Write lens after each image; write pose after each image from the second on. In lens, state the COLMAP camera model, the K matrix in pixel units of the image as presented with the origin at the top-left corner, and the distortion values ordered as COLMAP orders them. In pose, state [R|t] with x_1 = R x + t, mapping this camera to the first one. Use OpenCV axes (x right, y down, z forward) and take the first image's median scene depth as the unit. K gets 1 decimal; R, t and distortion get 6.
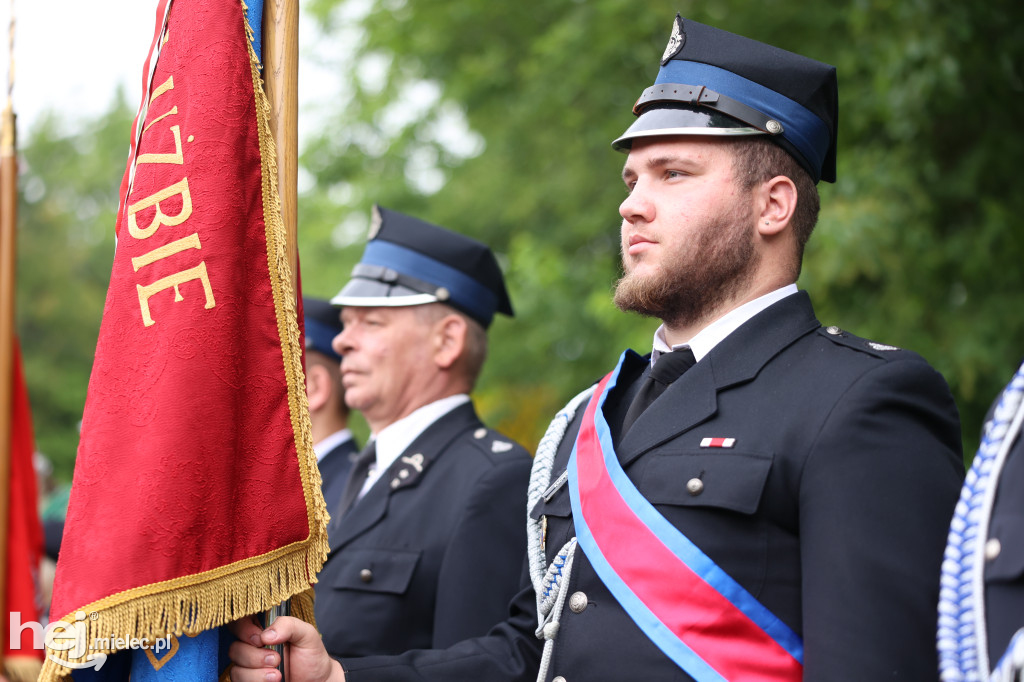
lens RADIAL K [[1625.1, 0, 512.0], [0, 1625.1, 341.0], [0, 0, 1]] dist [0.023828, 1.176465]
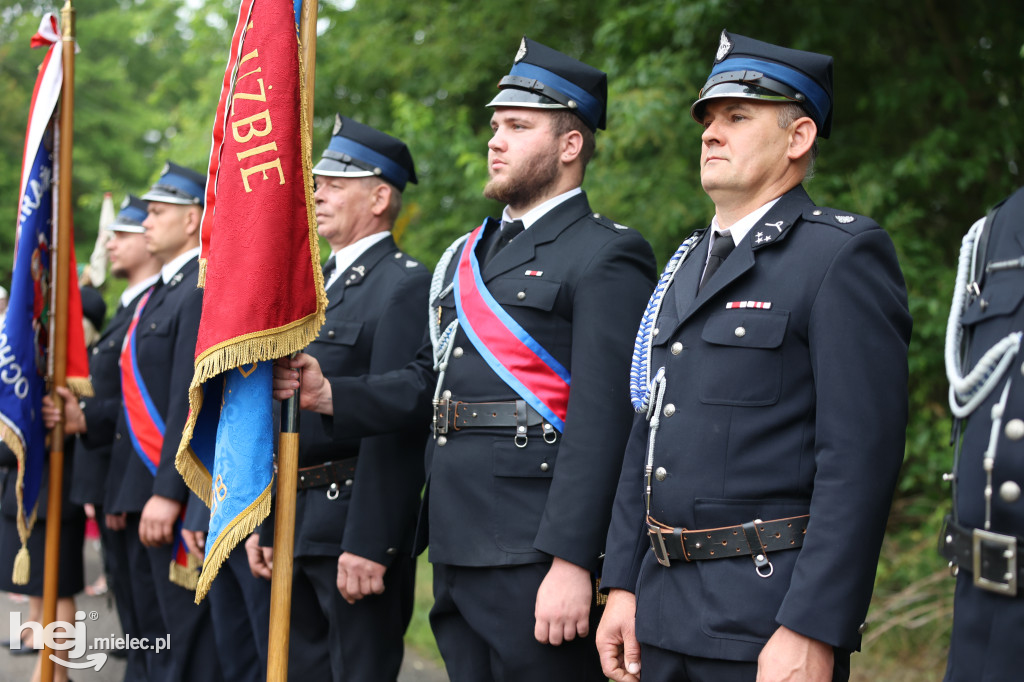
lens RADIAL K [[1625.1, 0, 512.0], [0, 1625.1, 341.0], [0, 0, 1]] dist [0.023828, 1.176465]
pose [[0.993003, 0.032172, 0.113620, -0.109739], [-0.048390, 0.988539, 0.142998, -0.125018], [-0.107717, -0.147495, 0.983180, -0.854388]]
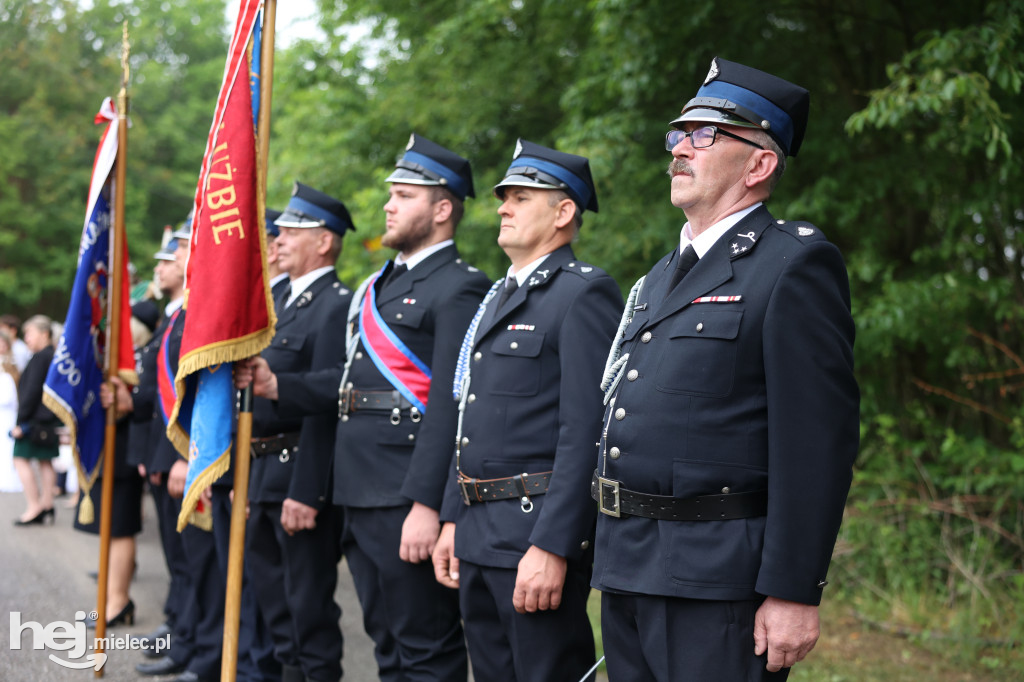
lens RADIAL K [[1625.1, 0, 512.0], [0, 1625.1, 341.0], [0, 0, 1]] dist [0.023828, 1.176465]
pose [[0.998882, 0.043507, 0.018490, 0.231461], [-0.045783, 0.987758, 0.149123, -0.267092], [-0.011775, -0.149803, 0.988646, -1.595585]]
